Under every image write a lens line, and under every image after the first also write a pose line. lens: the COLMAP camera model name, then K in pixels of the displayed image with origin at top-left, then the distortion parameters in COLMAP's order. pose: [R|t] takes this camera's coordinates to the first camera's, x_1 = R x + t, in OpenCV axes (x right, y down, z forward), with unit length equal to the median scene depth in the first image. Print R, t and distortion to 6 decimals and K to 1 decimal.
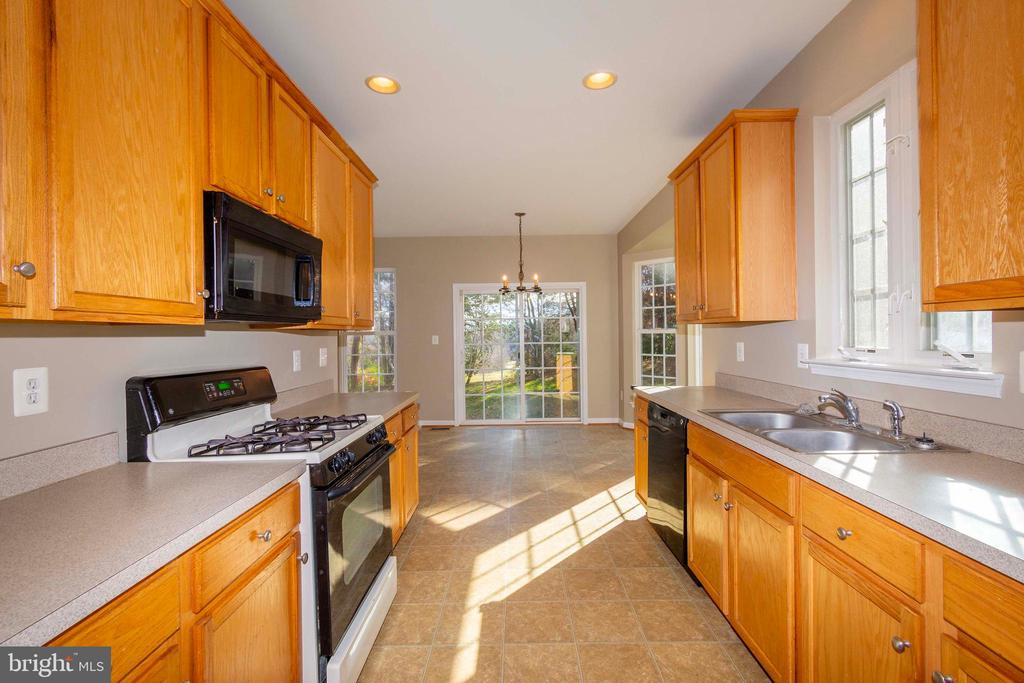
lens RADIAL K [[453.5, 0, 514.9], [0, 453.5, 335.6], [0, 0, 1]] dist [0.011525, -0.006474]
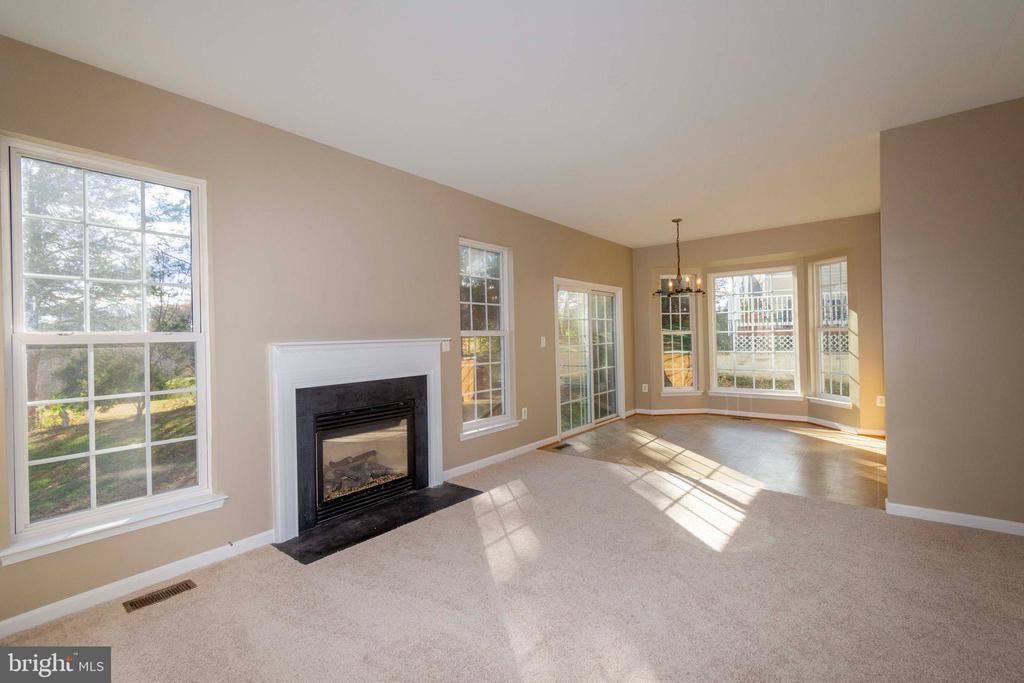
lens RADIAL K [[453.5, 0, 514.9], [0, 453.5, 335.6], [0, 0, 1]] dist [0.011525, -0.006474]
pose [[0.611183, 0.003972, 0.791479, -2.556386], [0.014334, 0.999768, -0.016086, 0.032611], [-0.791359, 0.021176, 0.610985, 1.580519]]
